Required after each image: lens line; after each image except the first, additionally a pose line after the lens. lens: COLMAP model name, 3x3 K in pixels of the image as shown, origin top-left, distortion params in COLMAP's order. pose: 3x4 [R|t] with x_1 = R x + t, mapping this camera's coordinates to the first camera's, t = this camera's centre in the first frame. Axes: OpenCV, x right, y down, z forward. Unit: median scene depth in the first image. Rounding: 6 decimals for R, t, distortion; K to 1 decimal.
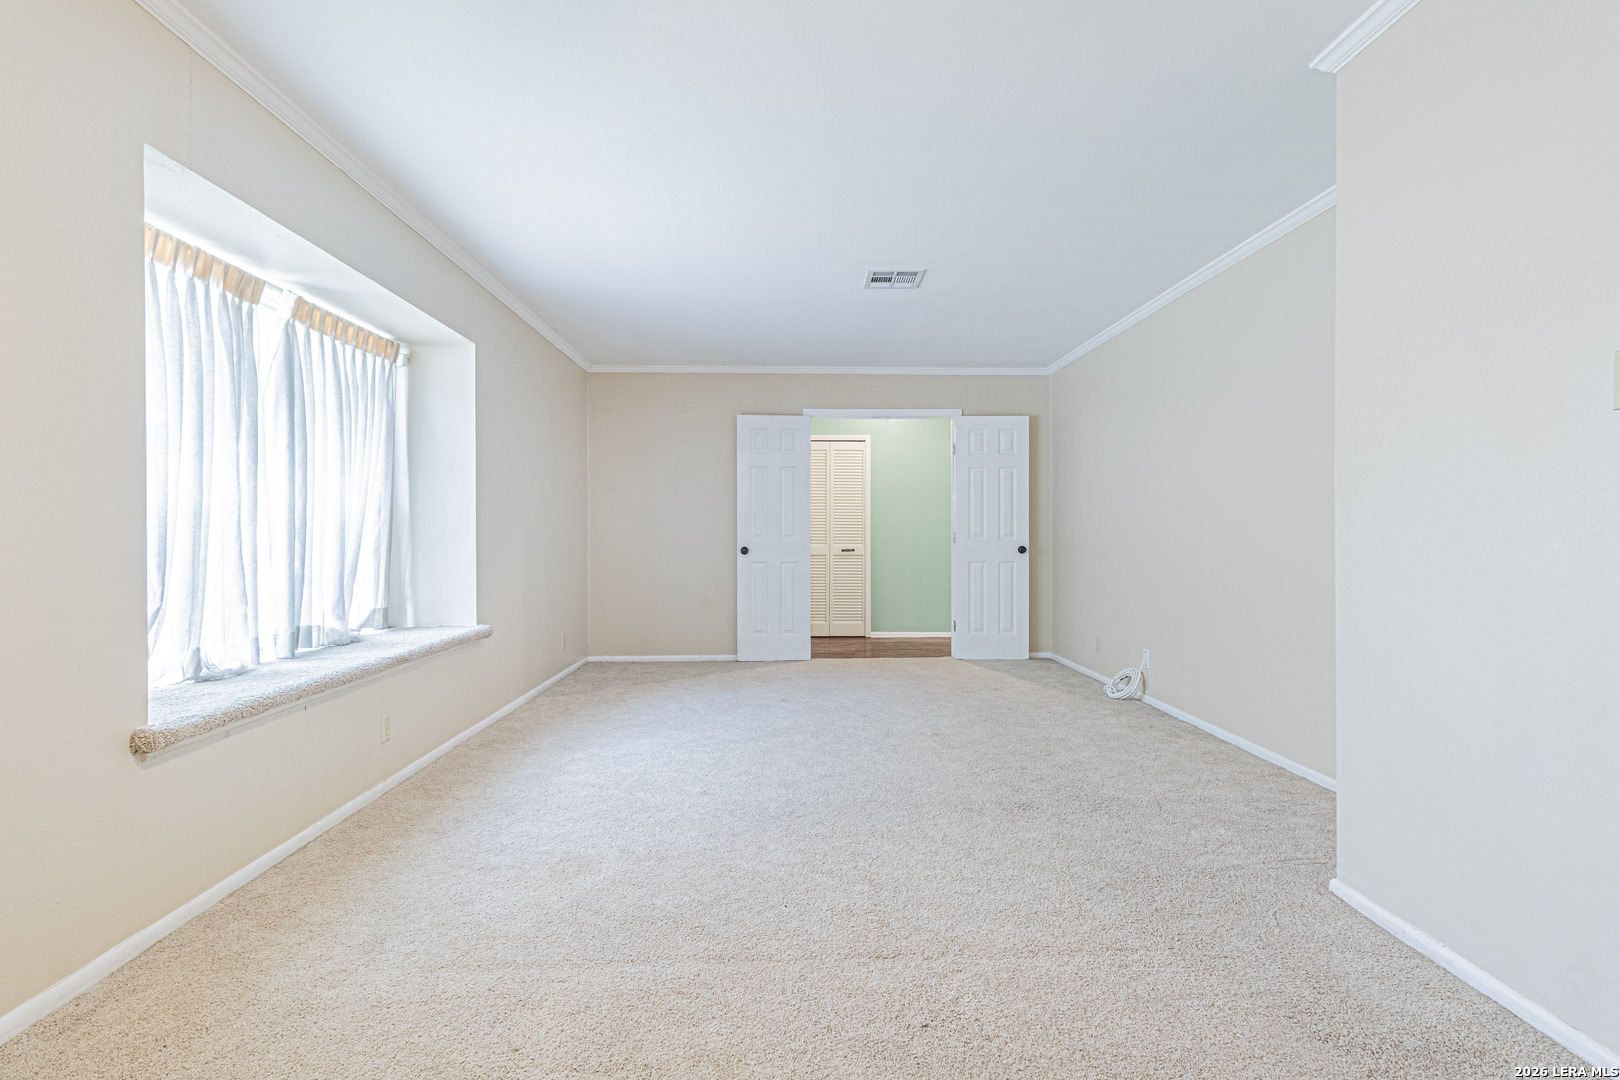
lens RADIAL K [[765.4, 0, 806.9], [0, 765.4, 537.9], [0, 0, 1]] dist [0.004124, 0.001100]
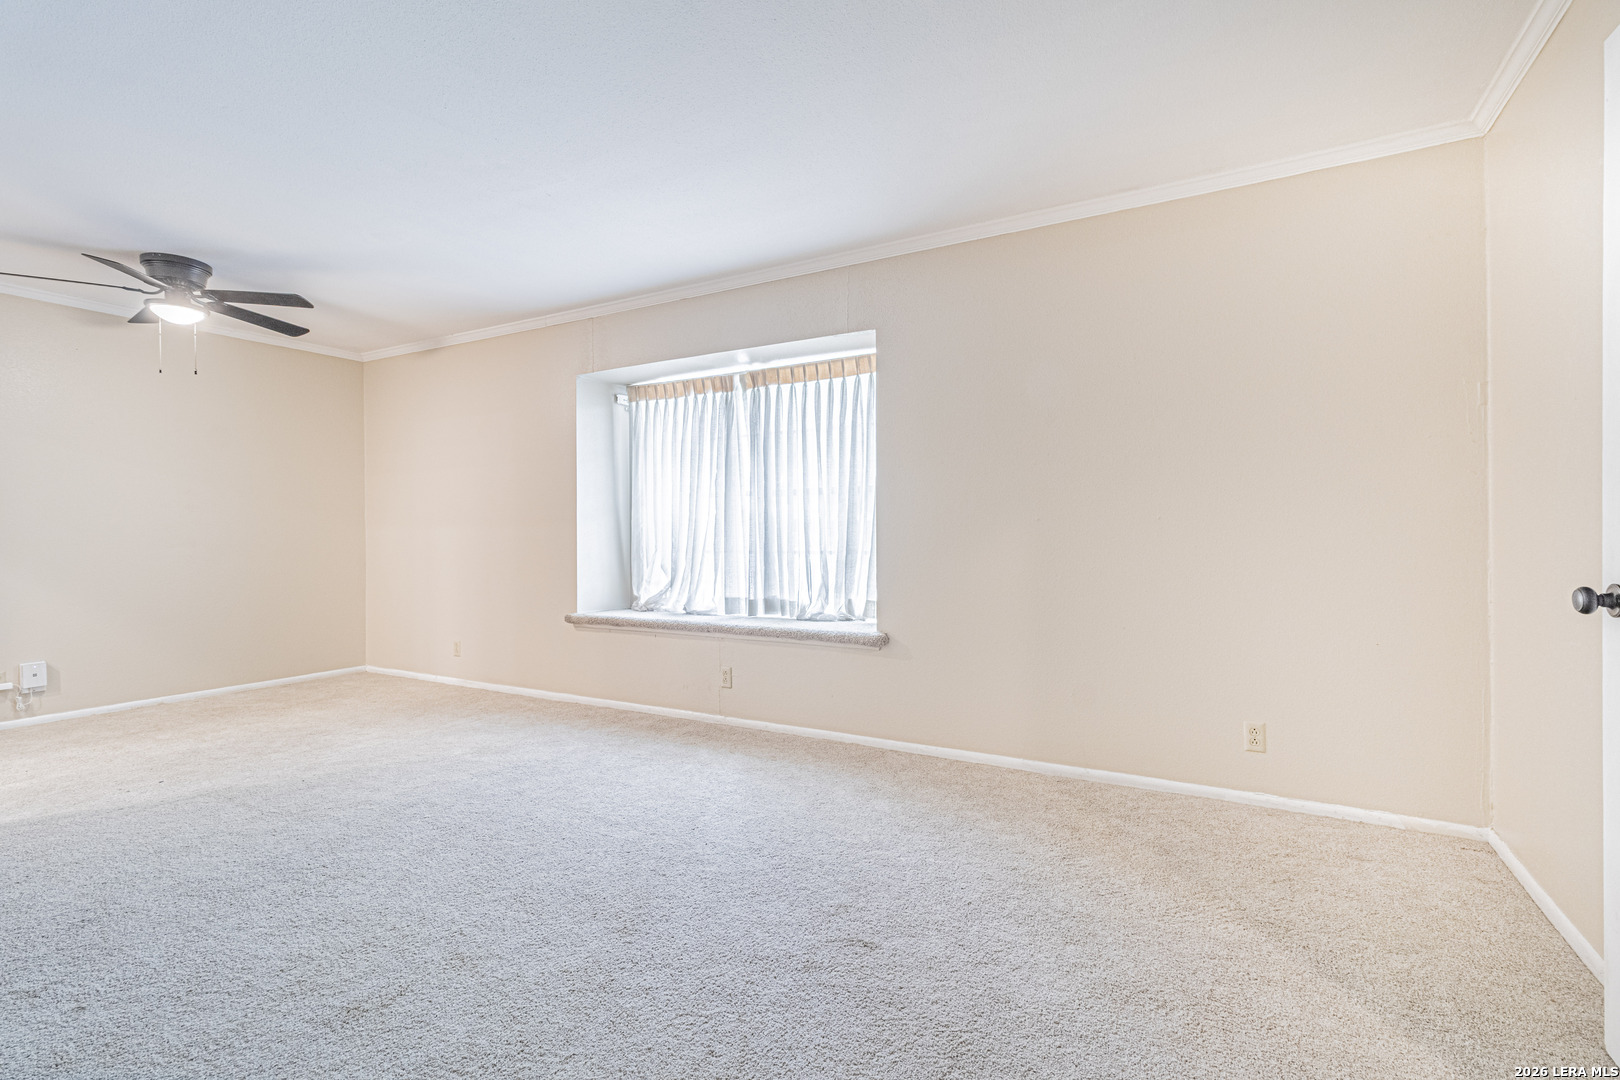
lens RADIAL K [[765.4, 0, 821.2], [0, 765.4, 539.8], [0, 0, 1]] dist [0.004124, 0.001100]
pose [[-0.506197, 0.010677, -0.862352, 0.272354], [-0.000862, 0.999917, 0.012886, -0.006466], [0.862418, 0.007266, -0.506145, 0.935691]]
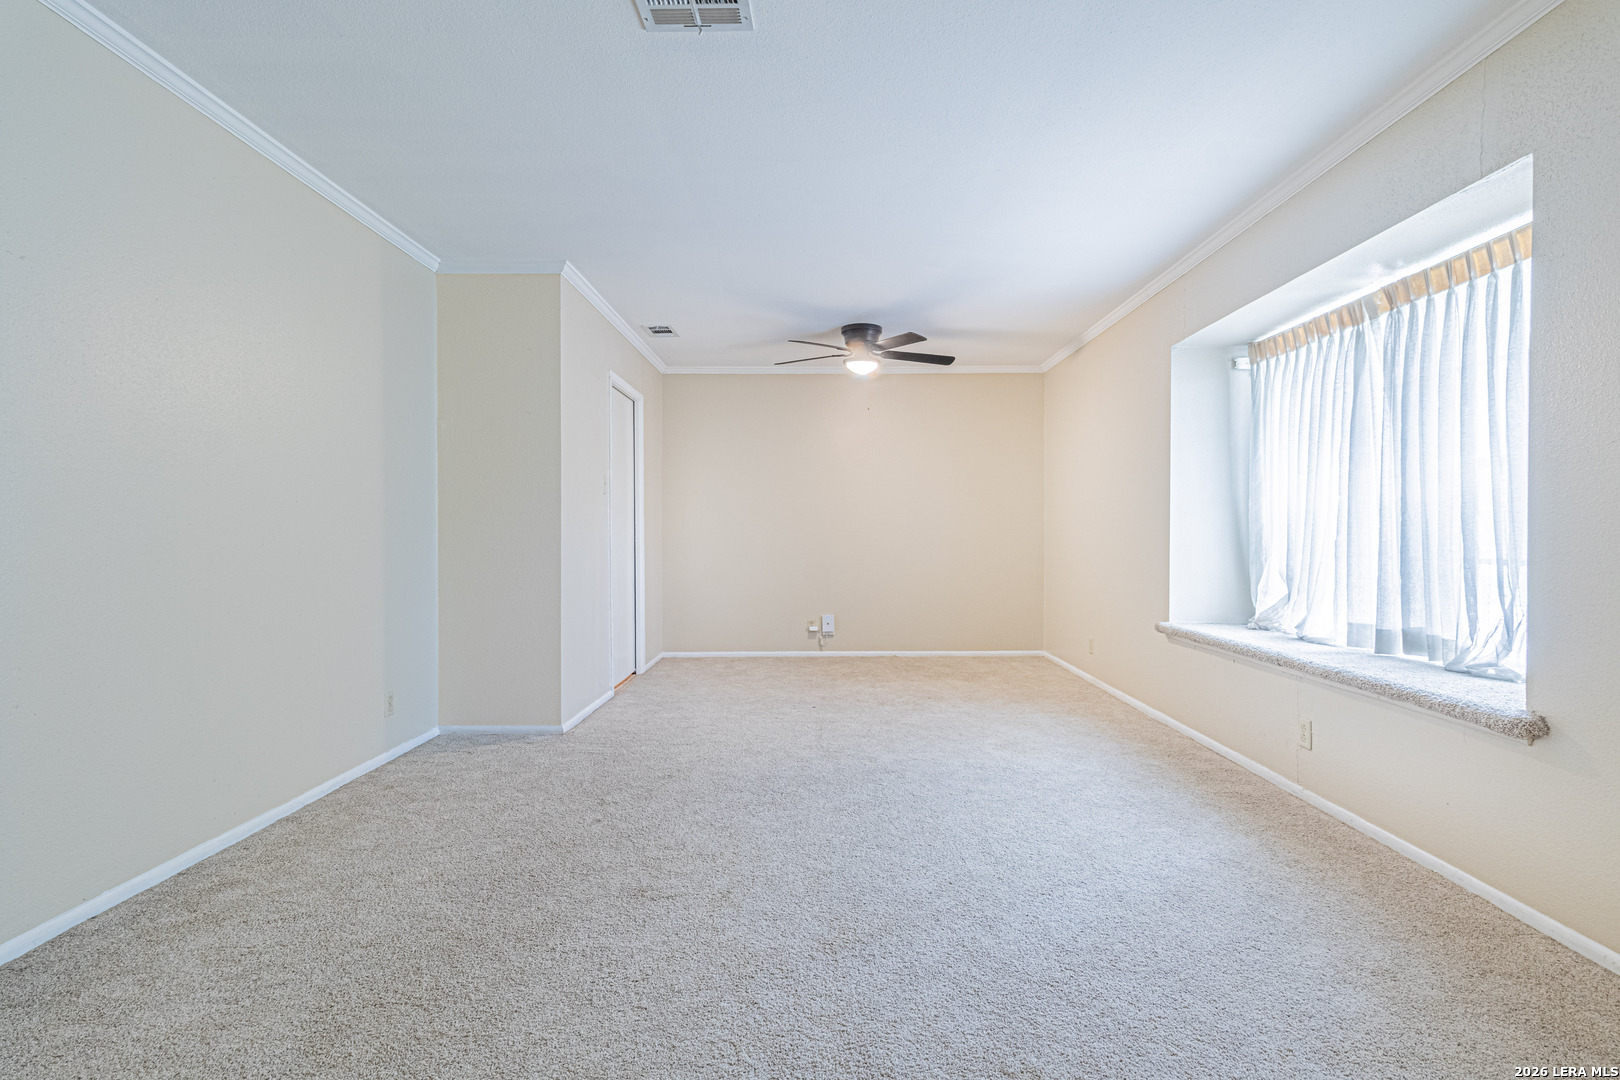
lens RADIAL K [[765.4, 0, 818.4], [0, 765.4, 541.2], [0, 0, 1]] dist [0.004124, 0.001100]
pose [[-0.999438, 0.000614, 0.033519, 0.012498], [0.001186, 0.999854, 0.017052, -0.004719], [-0.033504, 0.017082, -0.999293, 1.011067]]
